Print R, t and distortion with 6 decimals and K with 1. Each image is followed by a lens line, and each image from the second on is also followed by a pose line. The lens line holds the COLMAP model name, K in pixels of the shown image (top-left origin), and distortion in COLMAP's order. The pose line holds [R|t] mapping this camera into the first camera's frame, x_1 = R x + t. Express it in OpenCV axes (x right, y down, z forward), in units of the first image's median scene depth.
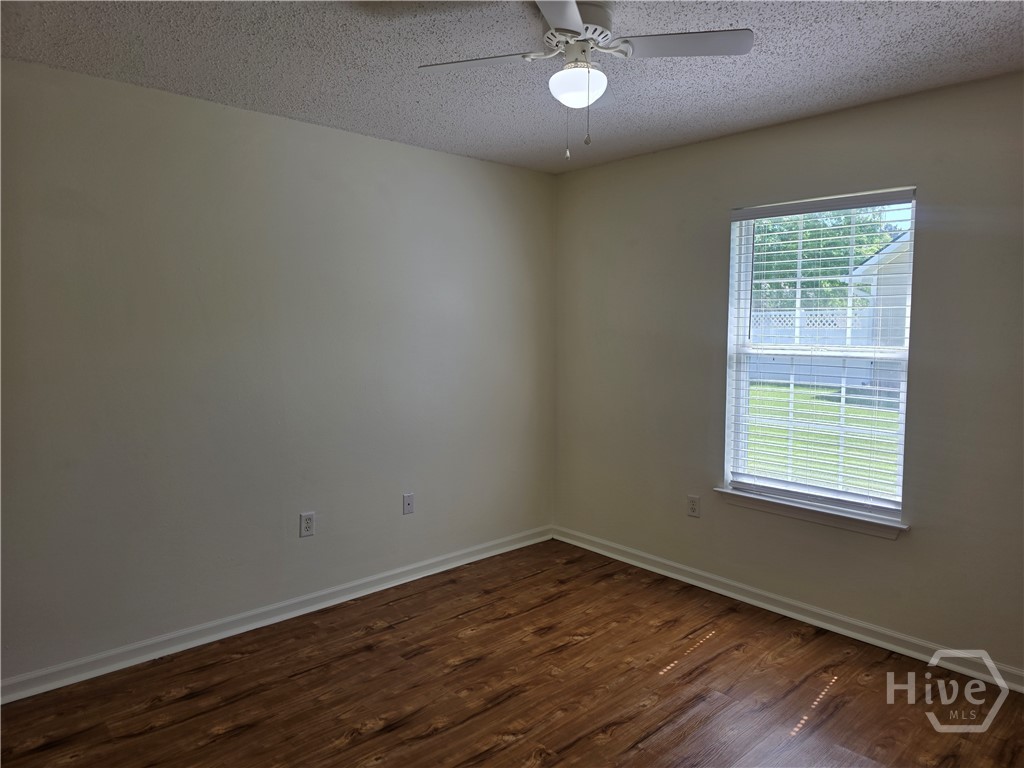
lens RADIAL K [[684.3, 0, 513.2], [0, 684.3, 380.3], [0, 0, 1]] dist [0.071258, -0.064243]
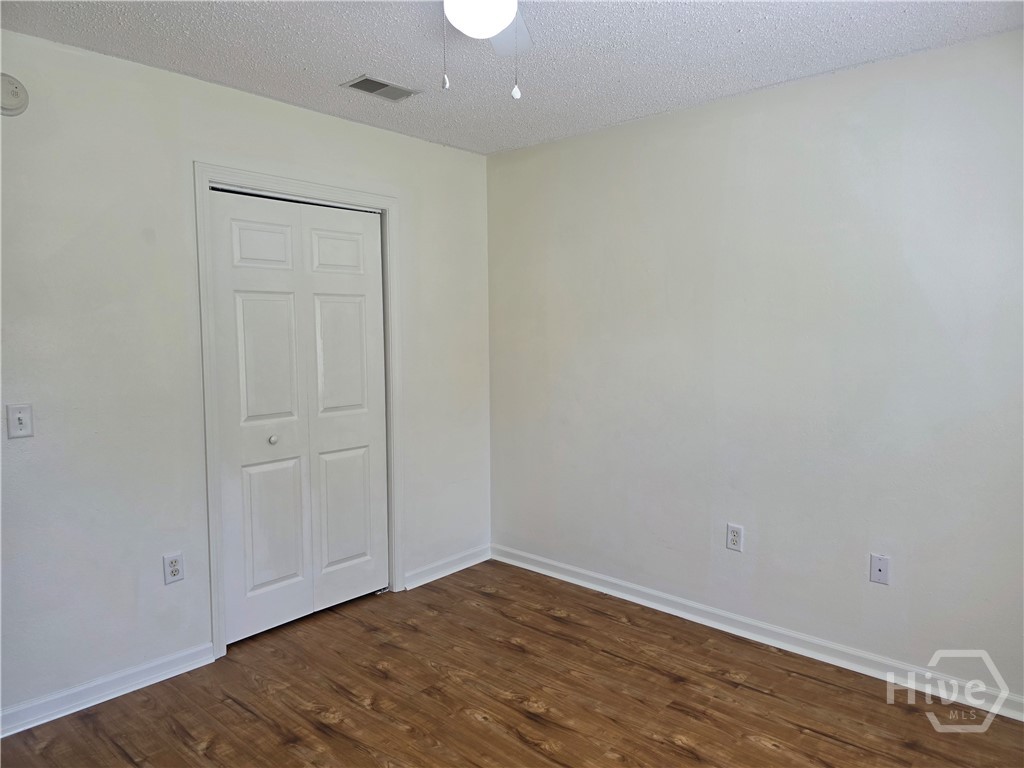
lens RADIAL K [[684.3, 0, 513.2], [0, 684.3, 380.3], [0, 0, 1]] dist [0.071258, -0.064243]
pose [[0.107973, 0.077864, -0.991100, 0.662987], [-0.077272, 0.994569, 0.069718, -0.046850], [0.991146, 0.069057, 0.113403, 0.696025]]
